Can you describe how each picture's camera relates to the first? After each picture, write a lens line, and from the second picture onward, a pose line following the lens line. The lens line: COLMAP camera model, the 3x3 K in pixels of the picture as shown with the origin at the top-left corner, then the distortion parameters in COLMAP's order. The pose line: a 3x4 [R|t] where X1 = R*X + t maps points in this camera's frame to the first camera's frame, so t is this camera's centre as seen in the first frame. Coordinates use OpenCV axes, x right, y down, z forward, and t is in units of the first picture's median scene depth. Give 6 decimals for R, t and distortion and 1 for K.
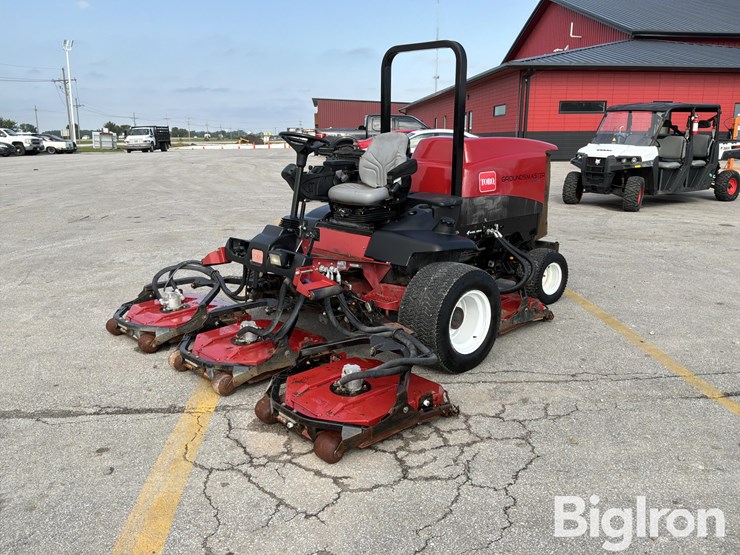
lens RADIAL K [[615.1, 0, 370.0], [0, 615.1, 277.5], [0, 0, 1]] dist [0.137071, -0.280969]
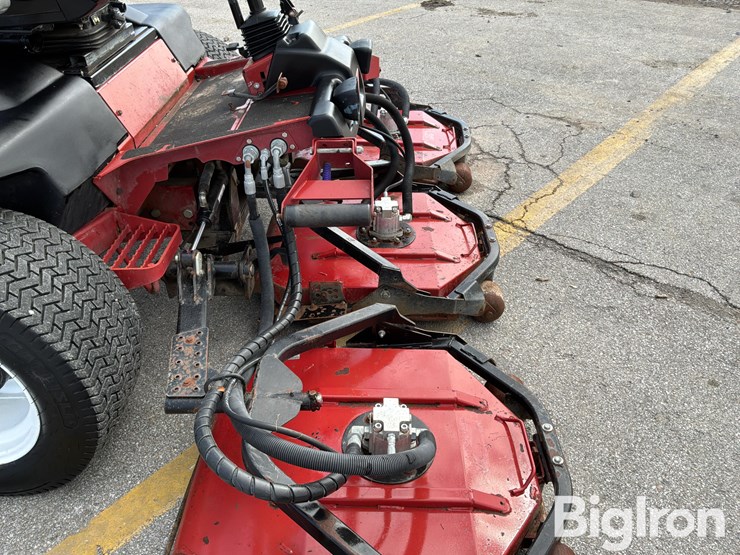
lens RADIAL K [[615.1, 0, 370.0], [0, 615.1, 277.5], [0, 0, 1]] dist [0.137071, -0.280969]
pose [[-0.713330, -0.385042, 0.585580, -0.200558], [0.180698, 0.706254, 0.684509, -0.098759], [-0.677133, 0.594094, -0.434216, 0.480036]]
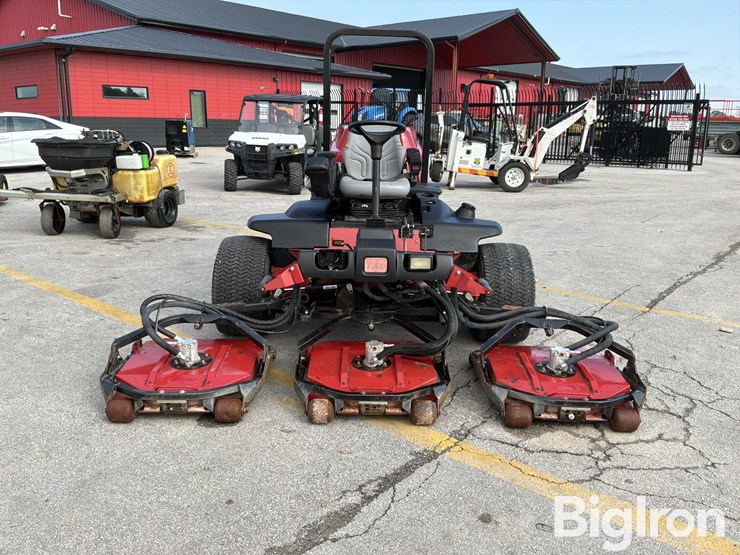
lens RADIAL K [[615.1, 0, 370.0], [0, 615.1, 277.5], [0, 0, 1]] dist [0.137071, -0.280969]
pose [[0.682125, -0.166755, 0.711968, -0.295016], [0.151759, 0.984735, 0.085244, -0.033617], [-0.715315, 0.049900, 0.697018, 0.149173]]
